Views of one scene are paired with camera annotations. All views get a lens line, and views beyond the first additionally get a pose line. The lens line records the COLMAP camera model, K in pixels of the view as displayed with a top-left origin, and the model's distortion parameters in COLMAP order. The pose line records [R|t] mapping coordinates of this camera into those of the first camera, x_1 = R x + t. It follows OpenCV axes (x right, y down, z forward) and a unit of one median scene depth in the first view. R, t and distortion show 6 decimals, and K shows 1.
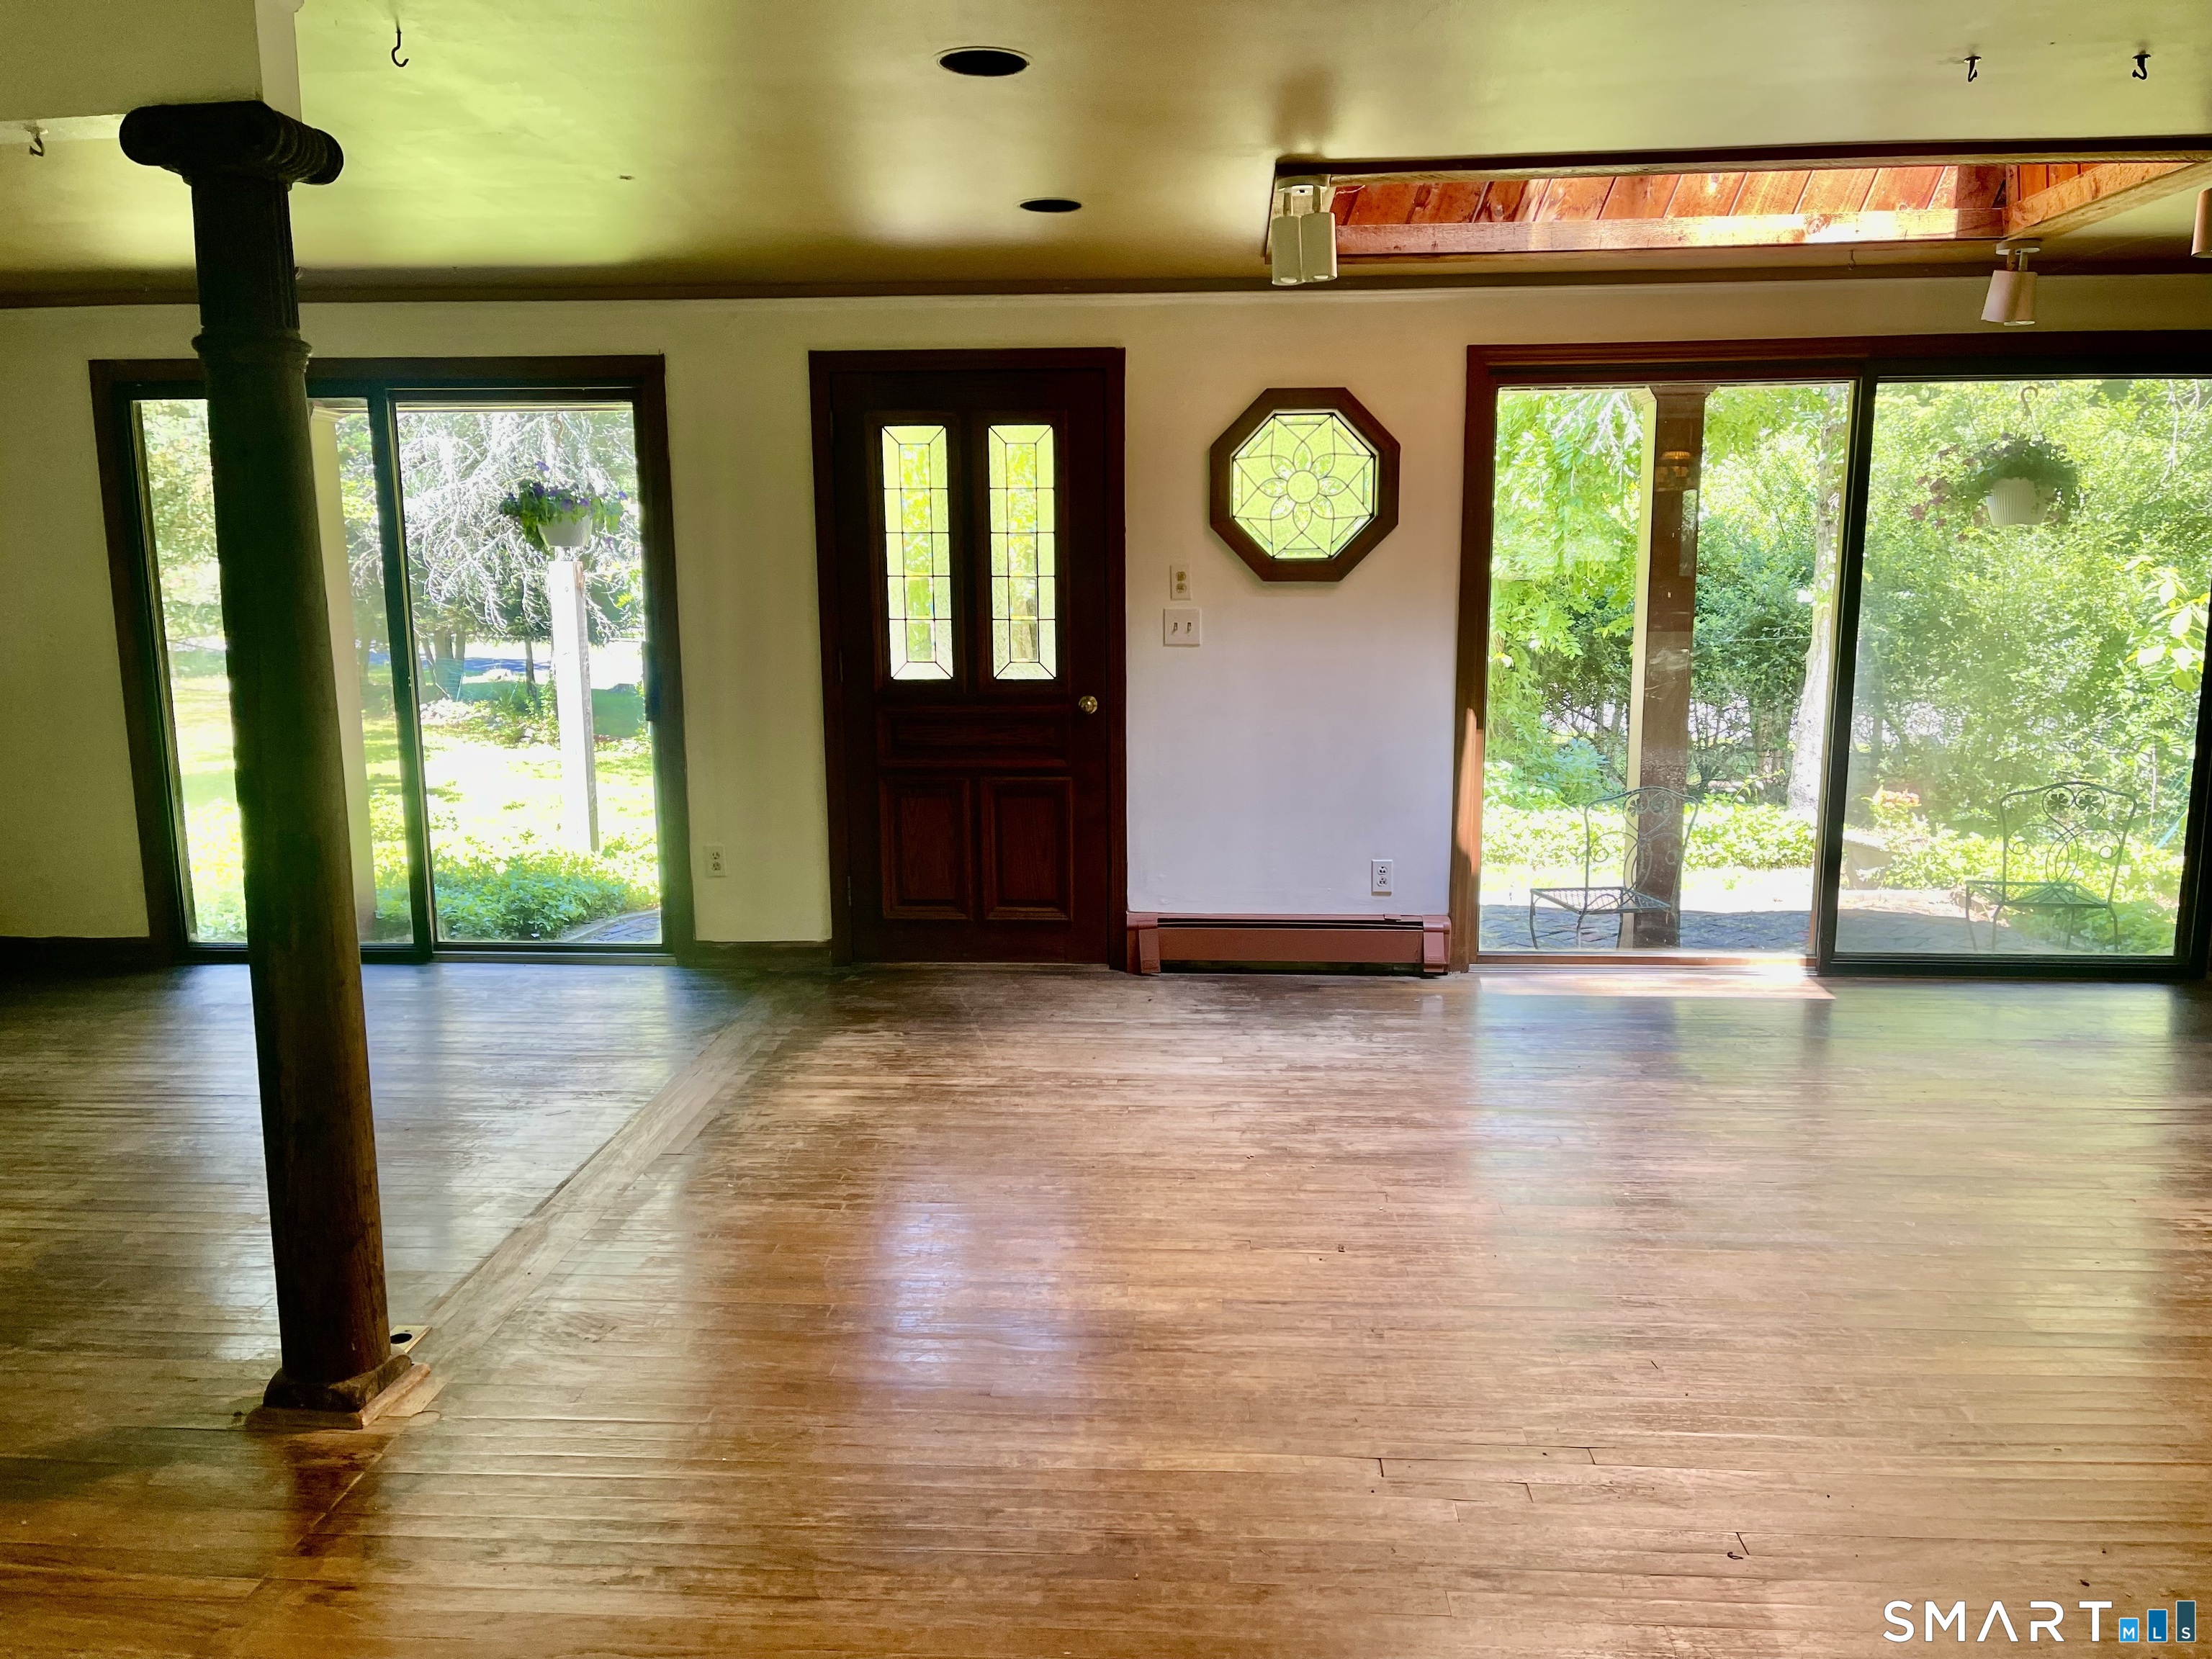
lens RADIAL K [[1651.7, 0, 1103.8], [0, 1651.7, 832.8], [0, 0, 1]] dist [0.012737, -0.001416]
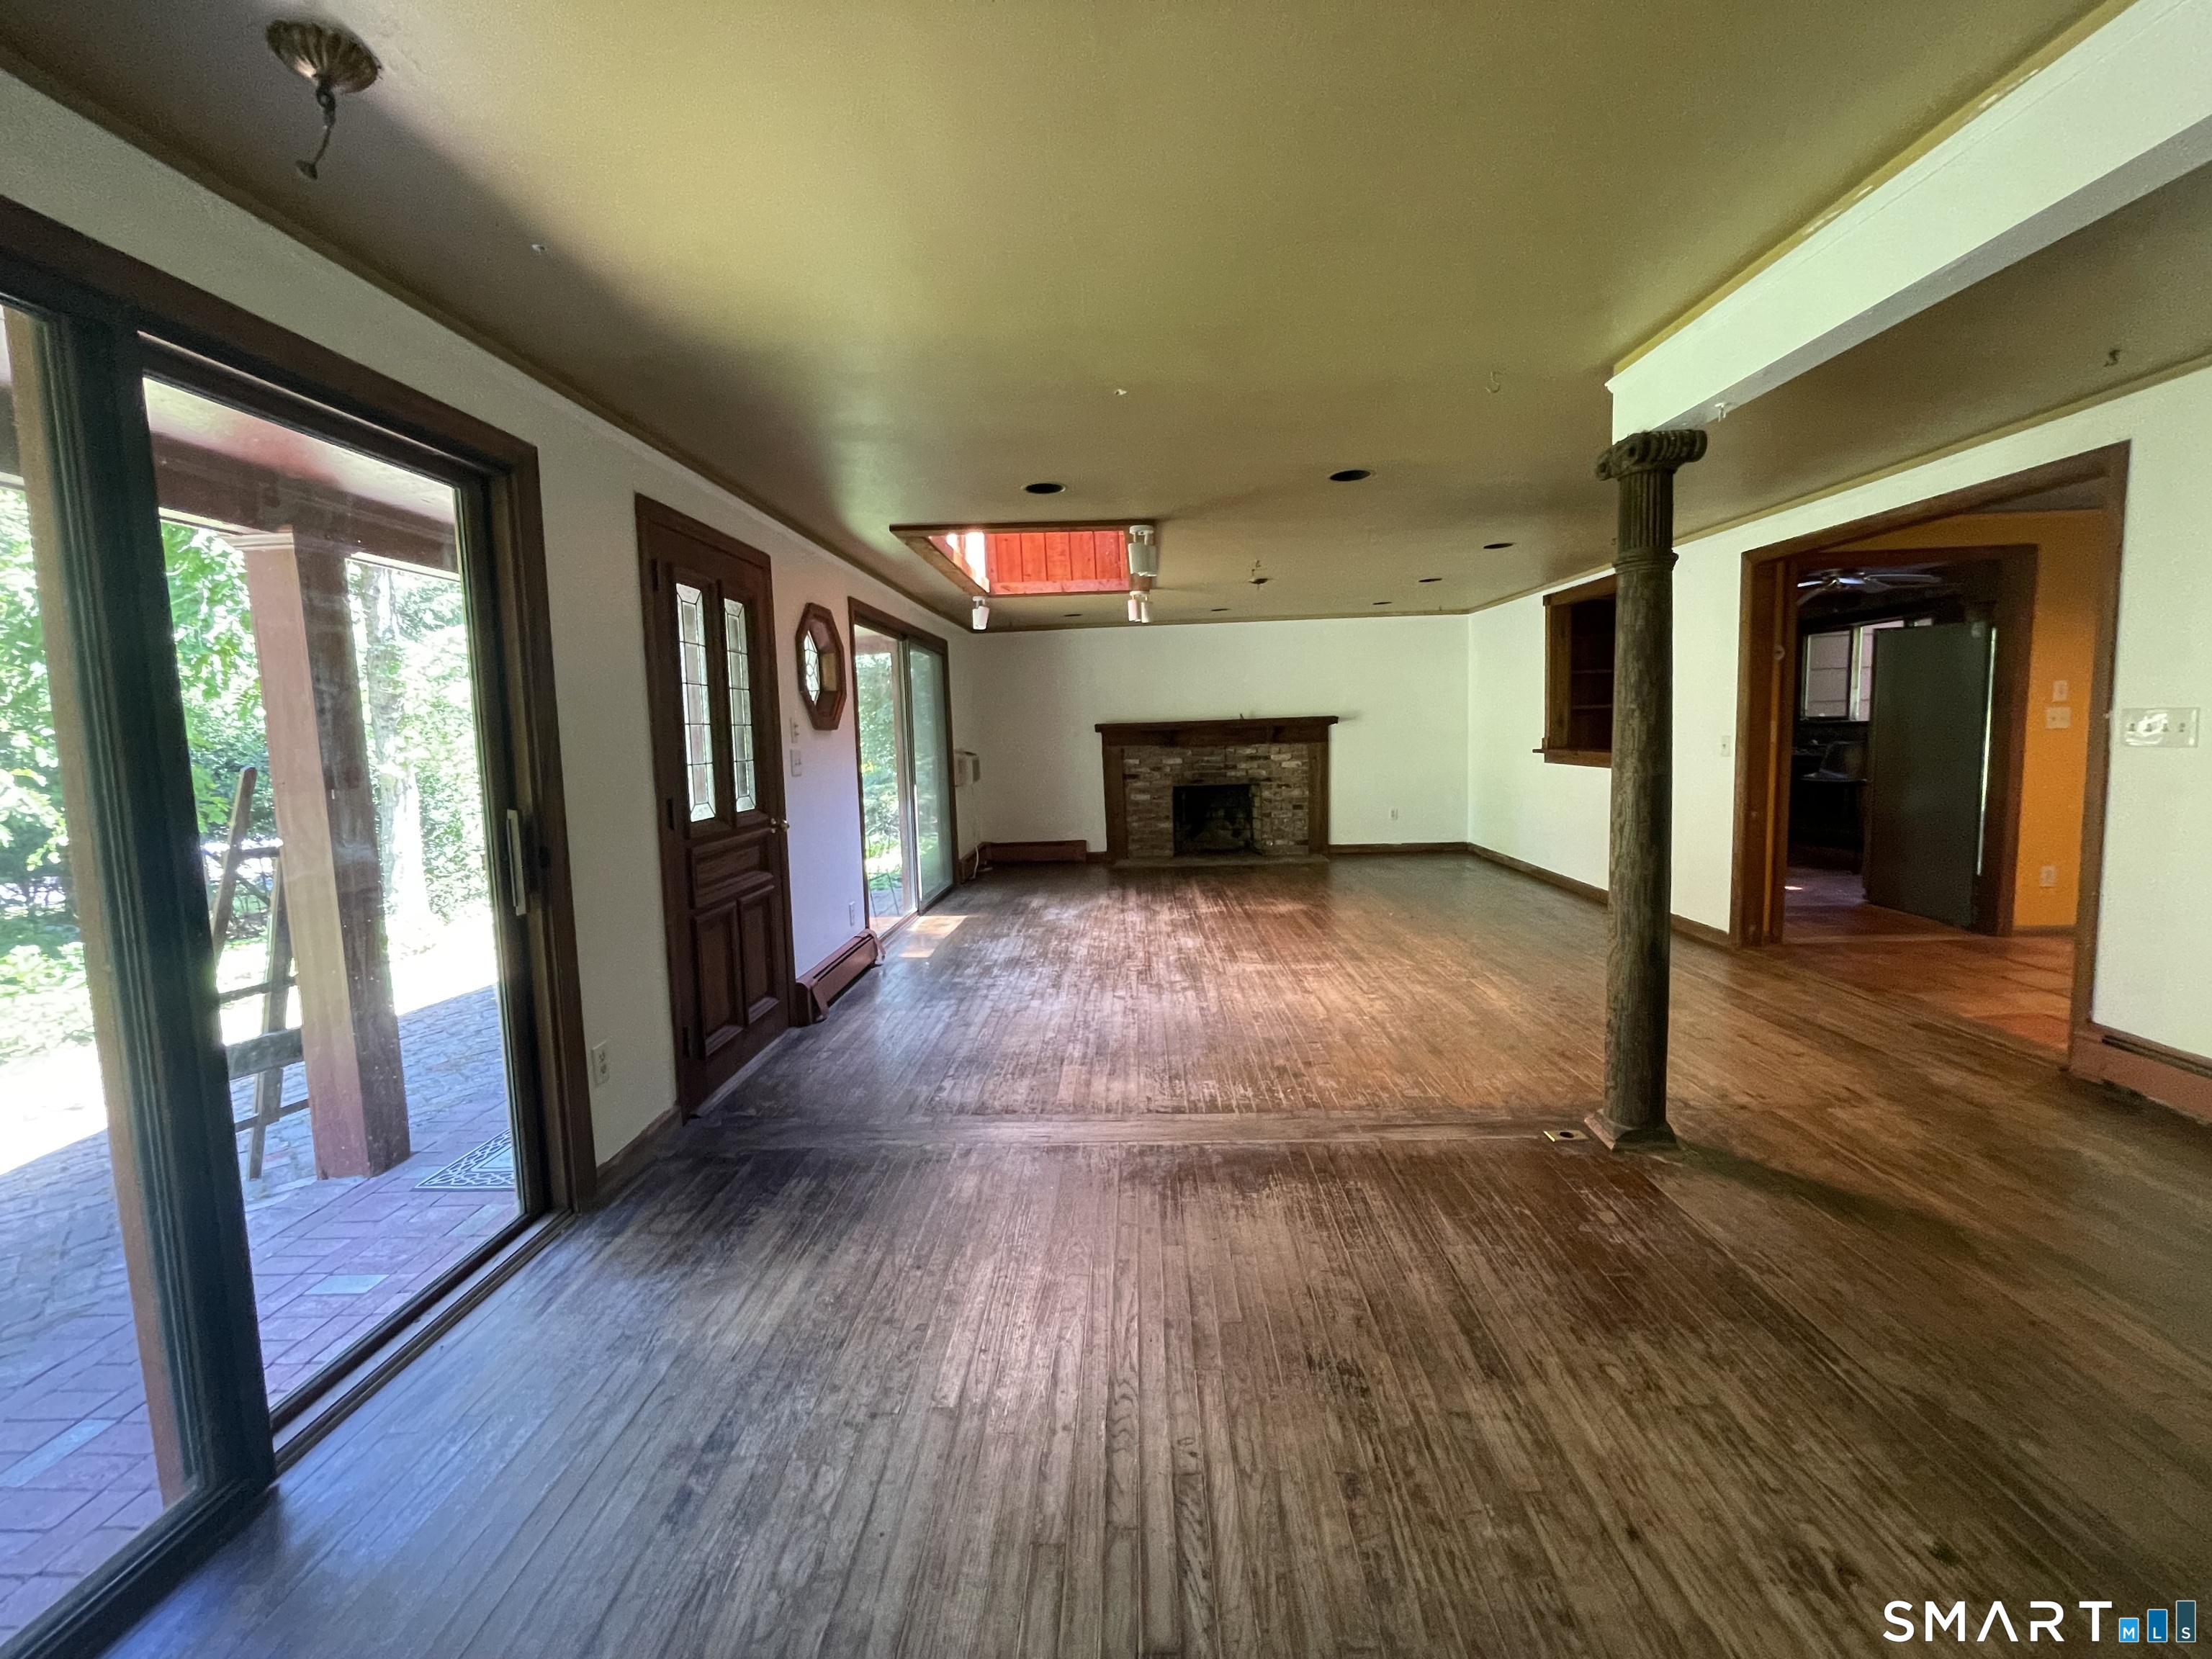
lens RADIAL K [[896.9, 0, 1102.4], [0, 896.9, 814.6], [0, 0, 1]] dist [-0.000331, 0.000040]
pose [[-0.011370, -0.090453, 0.995836, -0.874521], [0.194880, 0.976603, 0.090931, -0.125706], [-0.980761, 0.195103, 0.006524, 0.942053]]
